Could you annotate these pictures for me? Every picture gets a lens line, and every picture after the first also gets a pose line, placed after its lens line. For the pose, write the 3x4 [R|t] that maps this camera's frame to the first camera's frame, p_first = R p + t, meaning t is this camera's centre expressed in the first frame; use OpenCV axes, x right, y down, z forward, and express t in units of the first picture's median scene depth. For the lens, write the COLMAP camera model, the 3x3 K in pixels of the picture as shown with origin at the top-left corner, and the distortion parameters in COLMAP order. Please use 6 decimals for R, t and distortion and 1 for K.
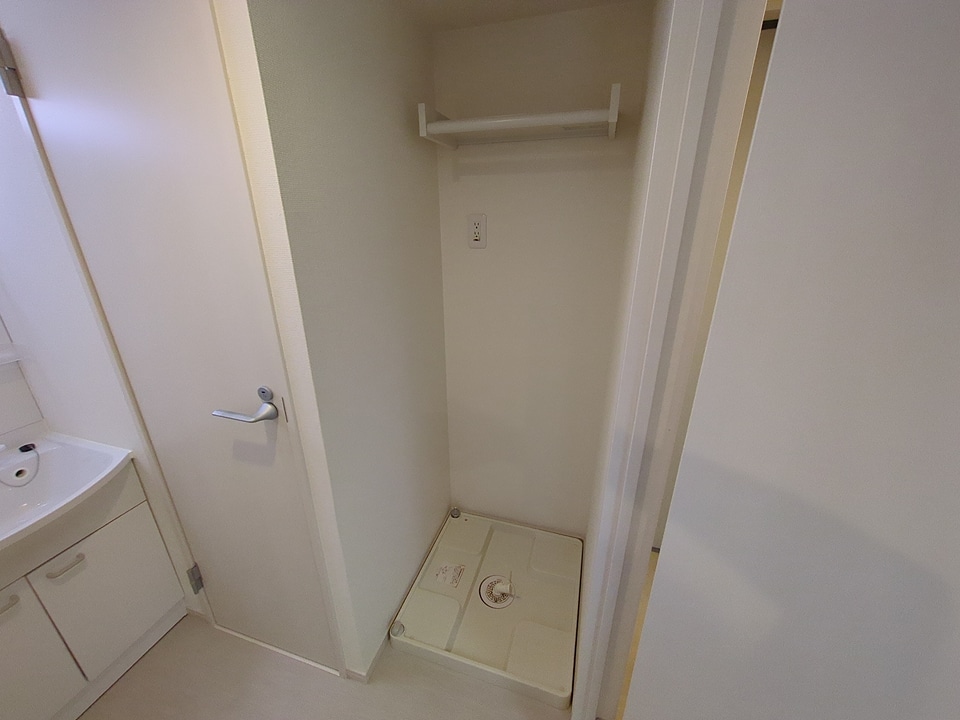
lens RADIAL K [[380.8, 0, 480.2], [0, 380.8, 357.0], [0, 0, 1]] dist [-0.001215, 0.000393]
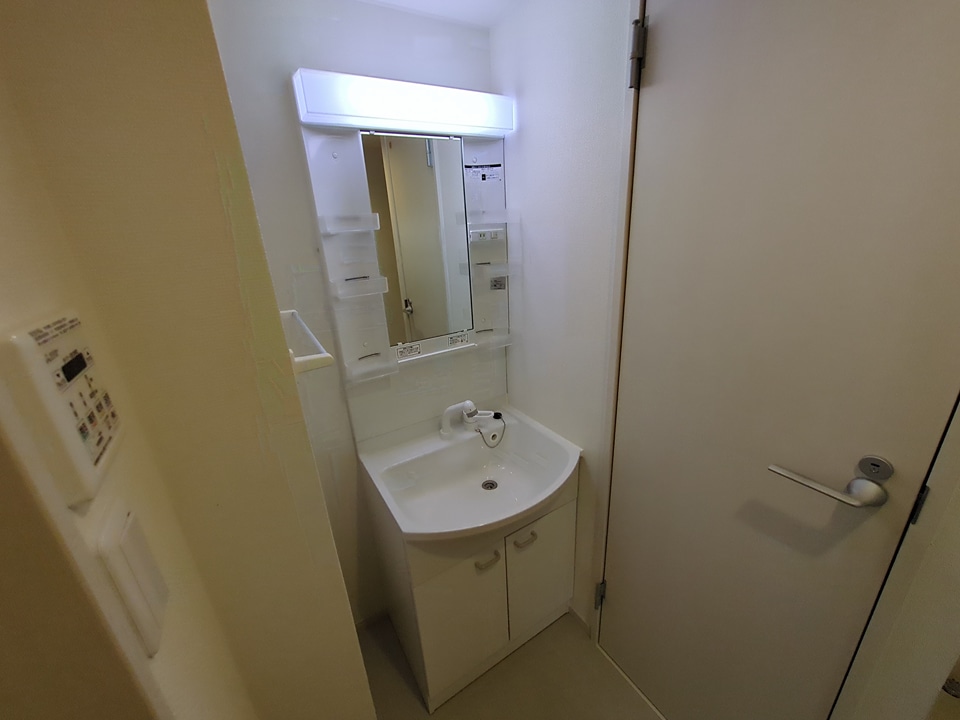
lens RADIAL K [[380.8, 0, 483.7], [0, 380.8, 360.4], [0, 0, 1]] dist [-0.001215, 0.000393]
pose [[0.762504, 0.192572, -0.617659, -0.563920], [-0.191971, 0.979025, 0.068249, -0.000488], [0.617846, 0.066533, 0.783479, 0.042223]]
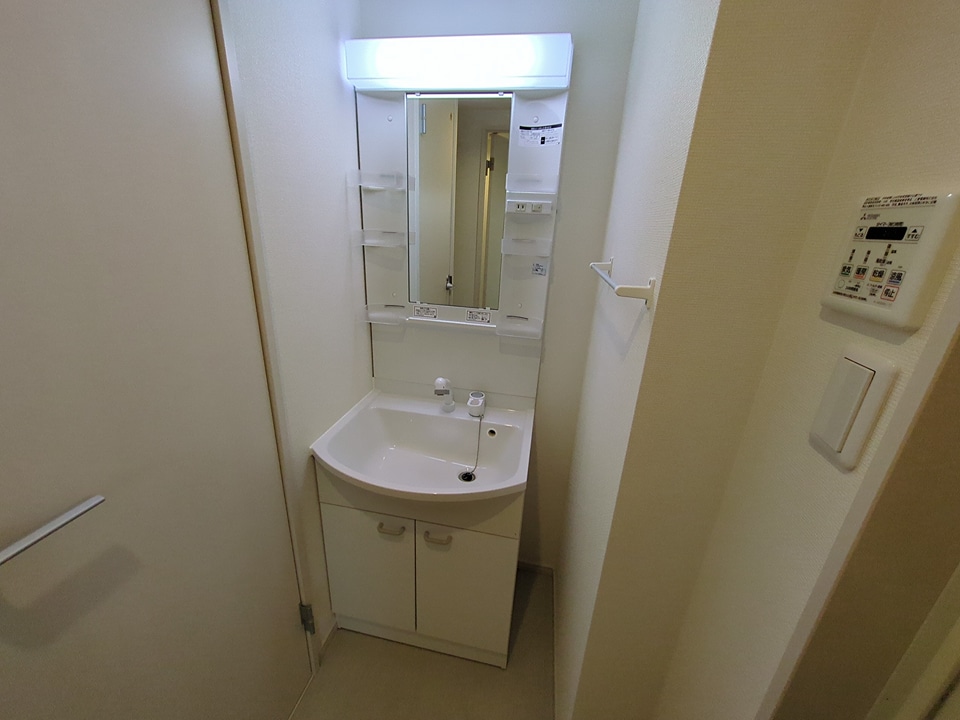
lens RADIAL K [[380.8, 0, 471.7], [0, 380.8, 362.2], [0, 0, 1]] dist [-0.001215, 0.000393]
pose [[0.112878, 0.350851, -0.929603, -0.298238], [-0.407775, 0.869522, 0.278660, -0.145379], [0.906079, 0.347614, 0.241218, 0.638405]]
